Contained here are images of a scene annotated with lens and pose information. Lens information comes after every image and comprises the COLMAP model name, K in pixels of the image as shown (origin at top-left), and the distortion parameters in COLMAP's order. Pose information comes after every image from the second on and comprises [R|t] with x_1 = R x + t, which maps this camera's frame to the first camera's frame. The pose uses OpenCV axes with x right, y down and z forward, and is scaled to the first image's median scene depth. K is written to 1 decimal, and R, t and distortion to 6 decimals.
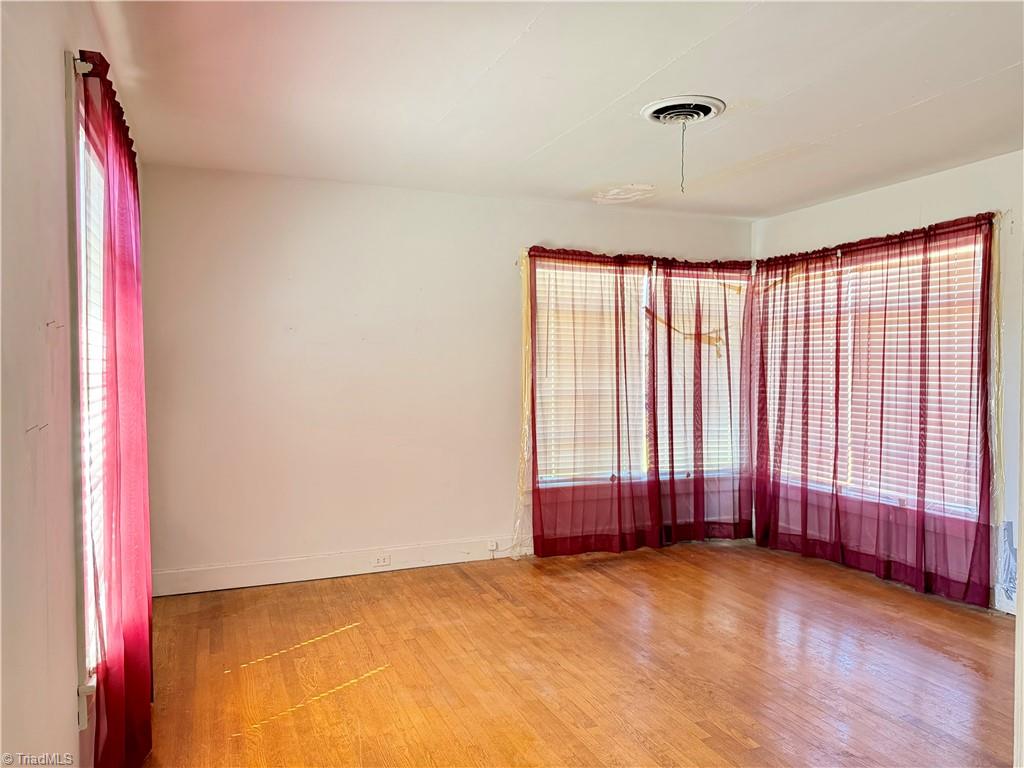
lens RADIAL K [[726.6, 0, 516.7], [0, 726.6, 377.1], [0, 0, 1]] dist [0.056570, -0.047652]
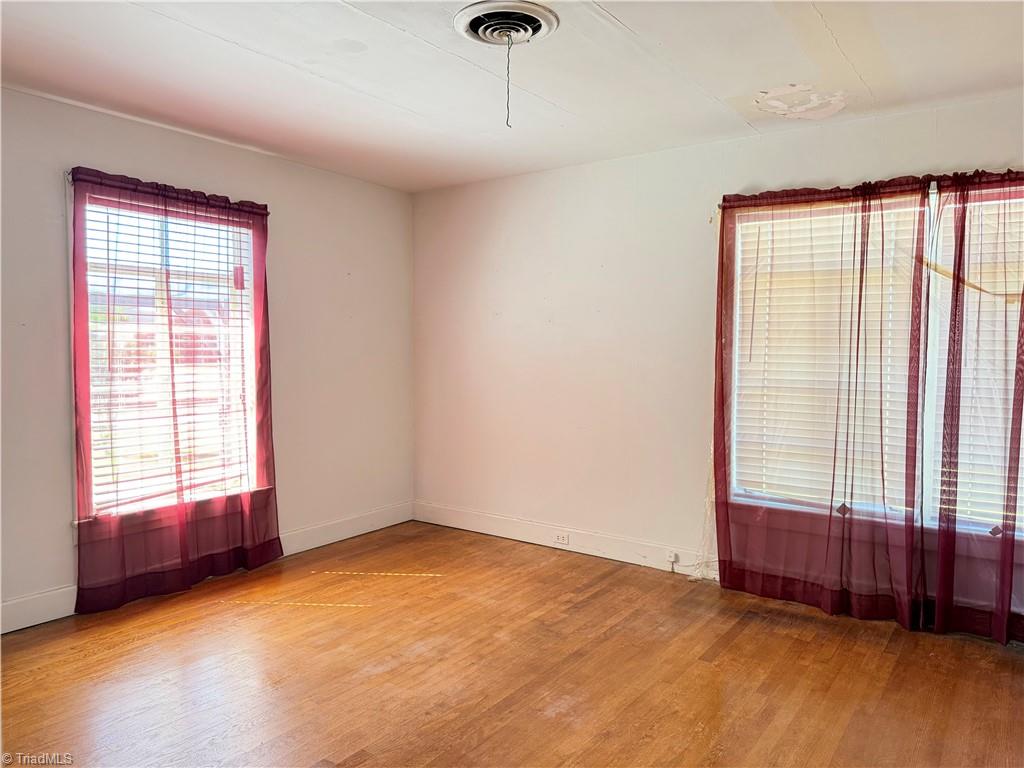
lens RADIAL K [[726.6, 0, 512.5], [0, 726.6, 383.4], [0, 0, 1]] dist [0.056570, -0.047652]
pose [[0.543669, 0.048591, -0.837892, 0.586232], [-0.027482, 0.998818, 0.040091, -0.000936], [0.838850, 0.001231, 0.544362, 0.380726]]
